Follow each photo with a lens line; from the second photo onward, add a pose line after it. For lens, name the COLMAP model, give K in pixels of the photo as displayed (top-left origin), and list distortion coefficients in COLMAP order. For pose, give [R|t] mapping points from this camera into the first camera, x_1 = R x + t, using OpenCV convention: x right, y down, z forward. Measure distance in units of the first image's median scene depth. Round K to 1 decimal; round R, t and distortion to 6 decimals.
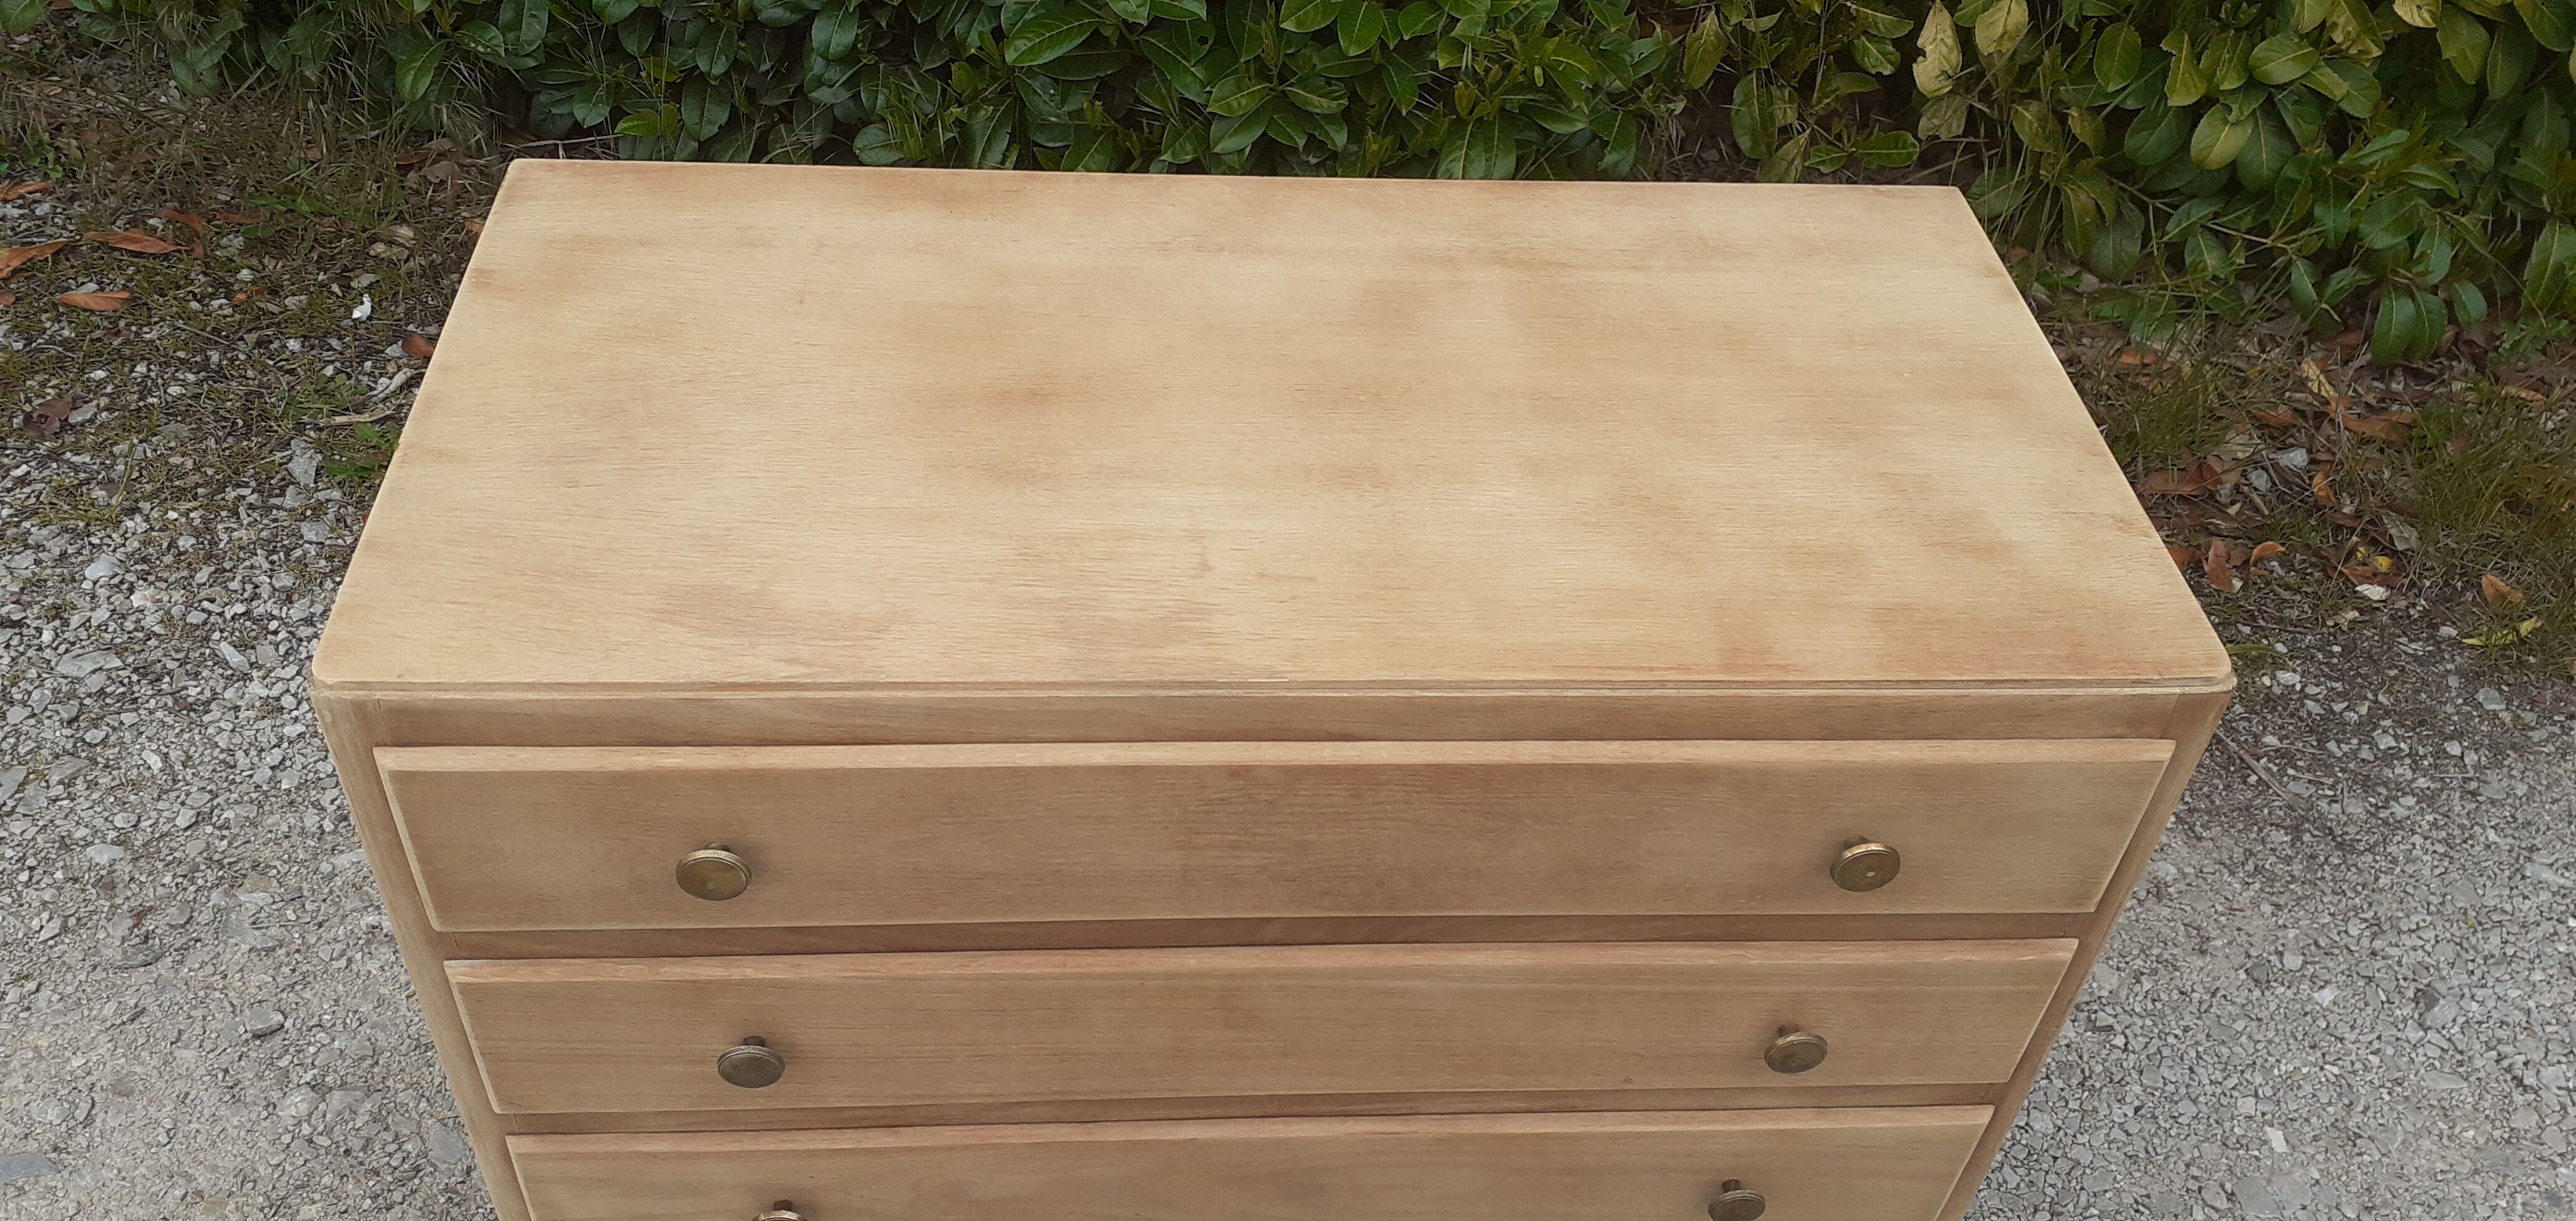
lens RADIAL K [[1963.1, 0, 1288.0], [0, 1963.1, 610.5], [0, 0, 1]] dist [0.020785, -0.043762]
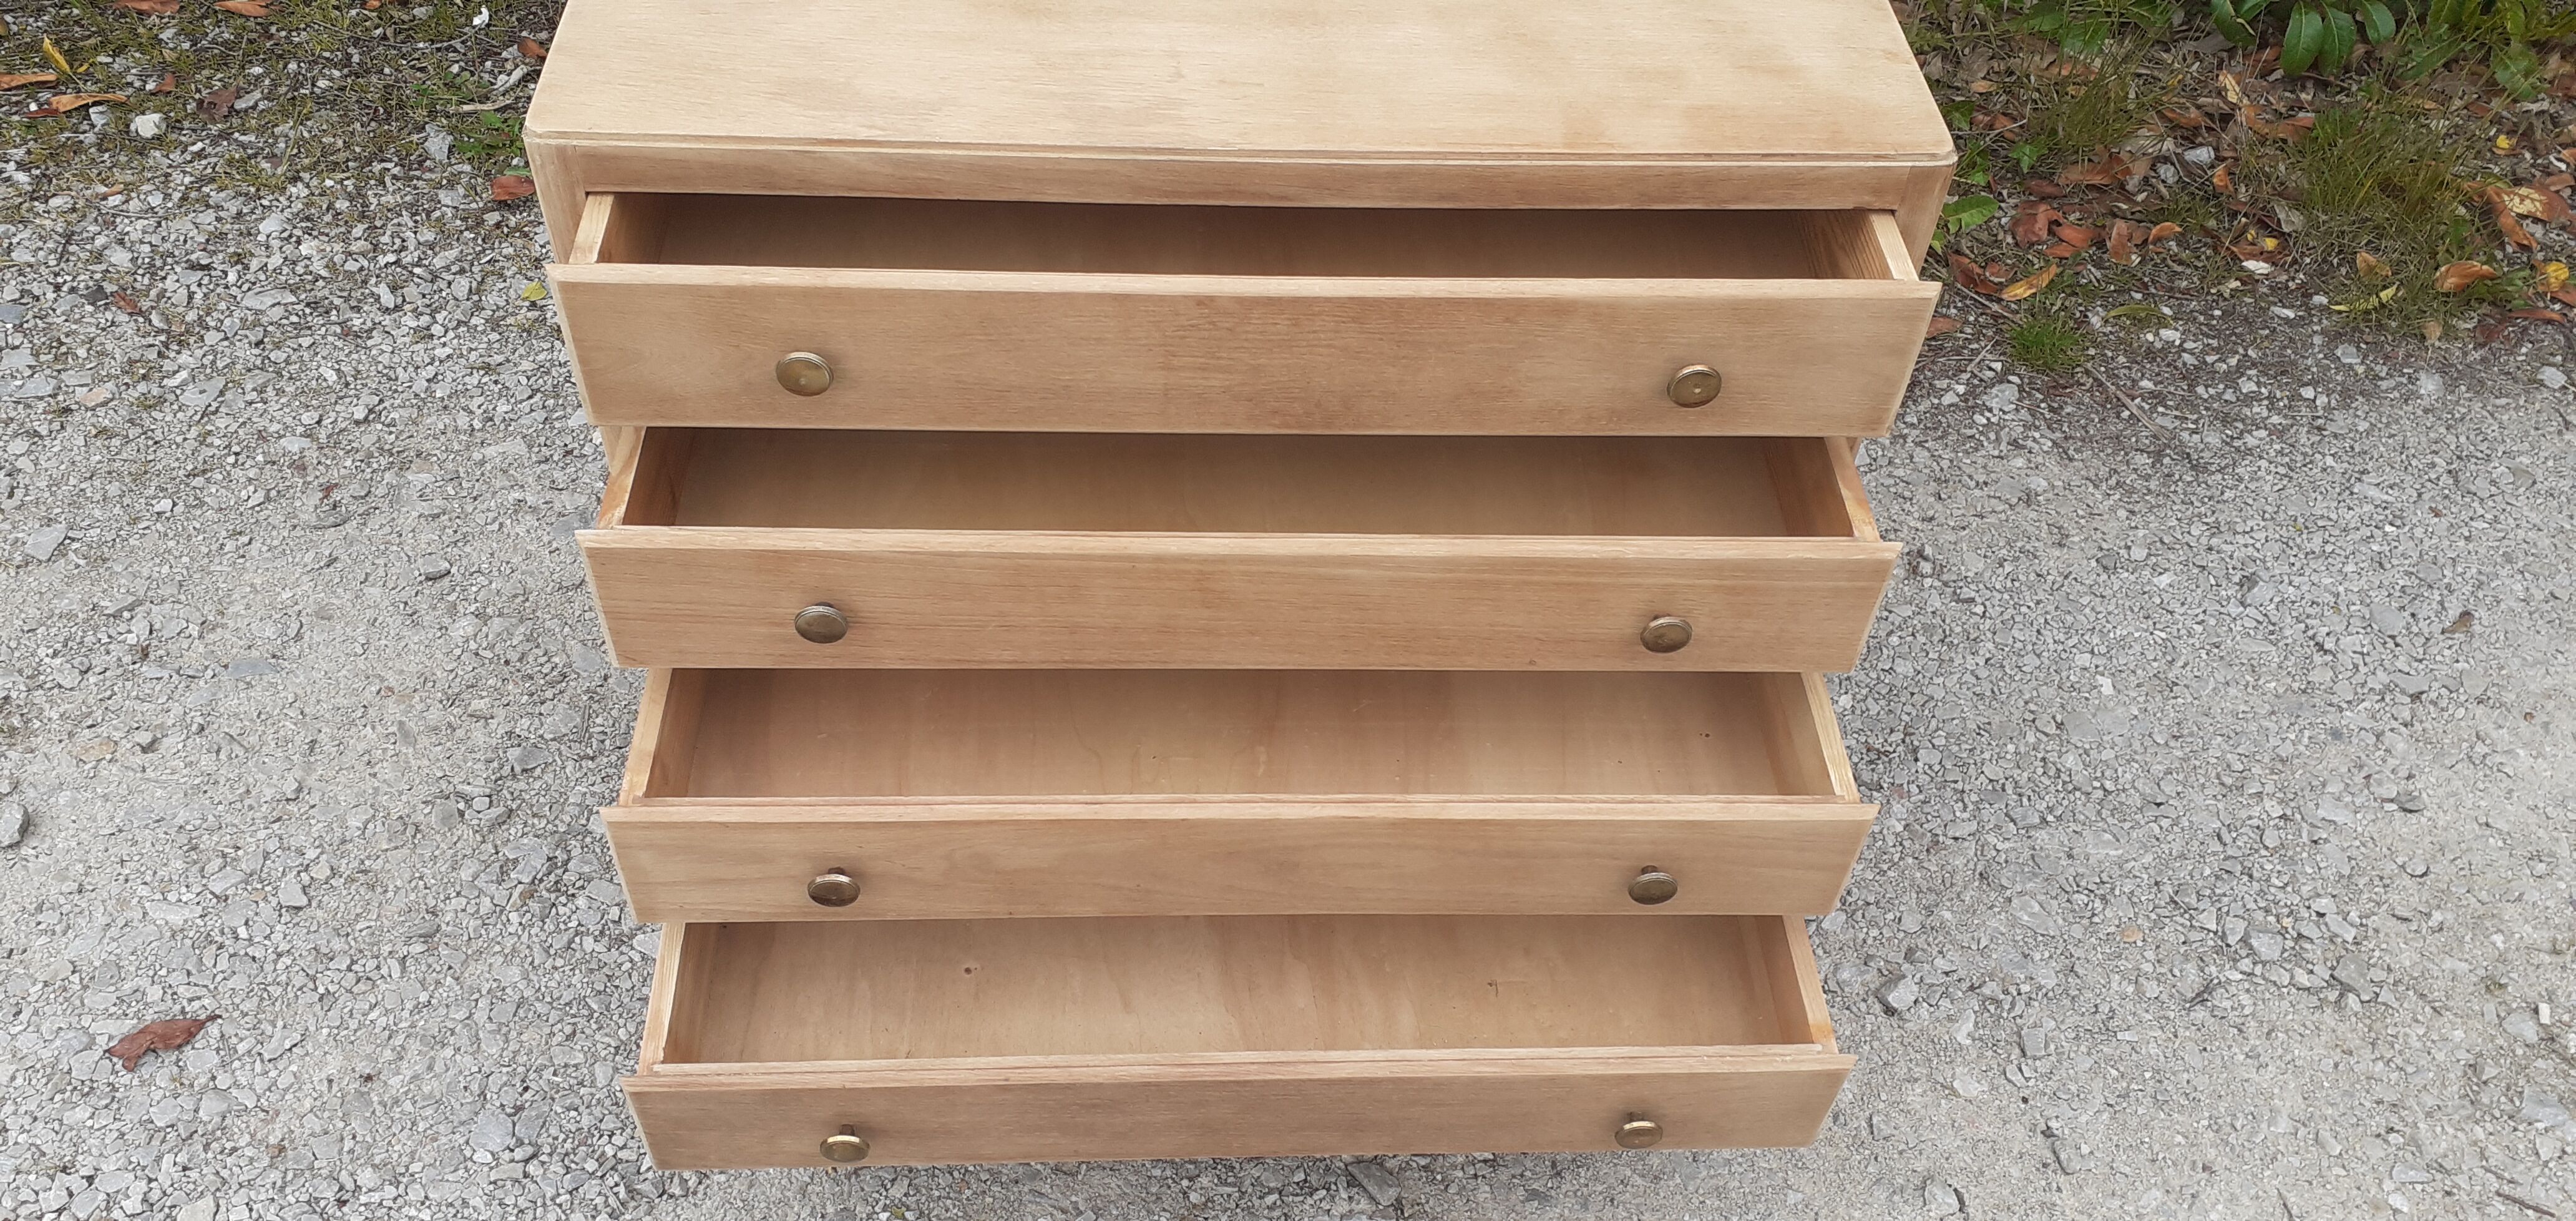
lens RADIAL K [[1982.6, 0, 1288.0], [0, 1982.6, 610.5], [0, 0, 1]] dist [-0.007903, -0.009857]
pose [[0.999558, 0.009585, -0.028130, 0.035990], [-0.007399, 0.997019, 0.076799, 0.116994], [0.028783, -0.076556, 0.996650, -0.176861]]
